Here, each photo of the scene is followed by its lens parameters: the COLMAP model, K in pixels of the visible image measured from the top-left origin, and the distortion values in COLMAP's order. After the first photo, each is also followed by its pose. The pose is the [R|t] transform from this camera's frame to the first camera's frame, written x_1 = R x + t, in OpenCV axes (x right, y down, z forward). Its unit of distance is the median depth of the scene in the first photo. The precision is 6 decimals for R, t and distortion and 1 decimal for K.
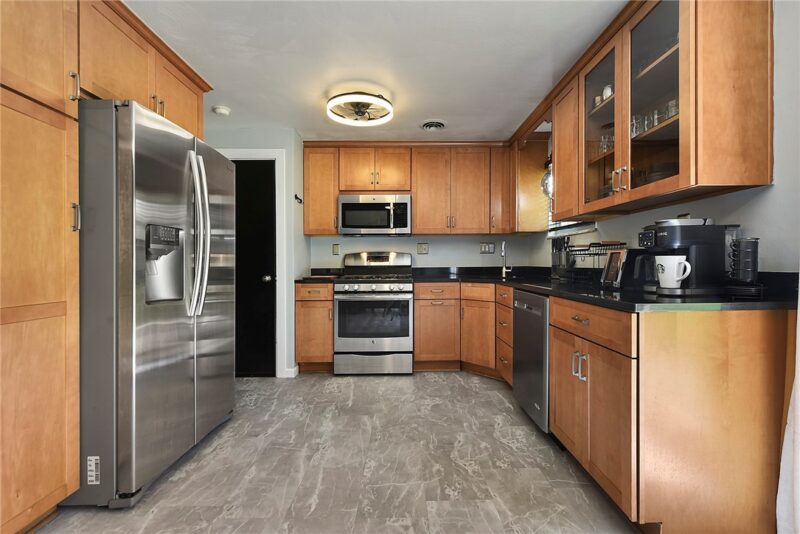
lens RADIAL K [[339.4, 0, 426.1], [0, 339.4, 258.3], [0, 0, 1]] dist [0.003057, -0.001978]
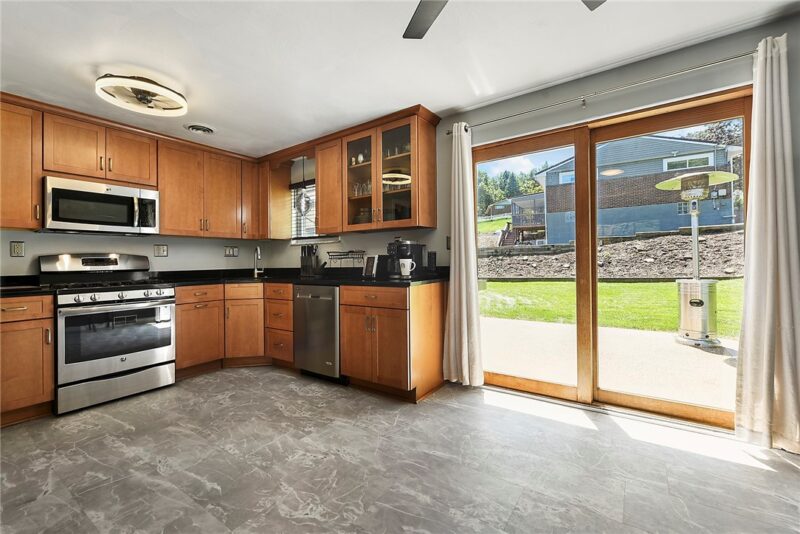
lens RADIAL K [[315.3, 0, 401.6], [0, 315.3, 262.1], [0, 0, 1]] dist [0.006917, 0.001086]
pose [[0.604522, -0.006610, 0.796561, -0.450844], [0.004907, 0.999977, 0.004574, 0.001083], [-0.796574, 0.001143, 0.604540, -0.049442]]
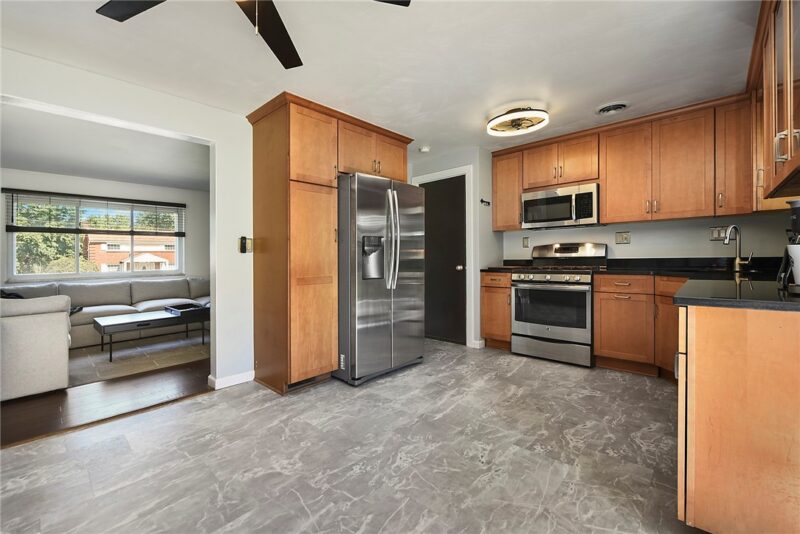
lens RADIAL K [[356.5, 0, 419.5], [0, 356.5, 237.6], [0, 0, 1]] dist [-0.007490, 0.000251]
pose [[0.742725, -0.046242, -0.667999, 0.386436], [0.023081, 0.998788, -0.043478, -0.000300], [0.669199, 0.016874, 0.742891, -0.128824]]
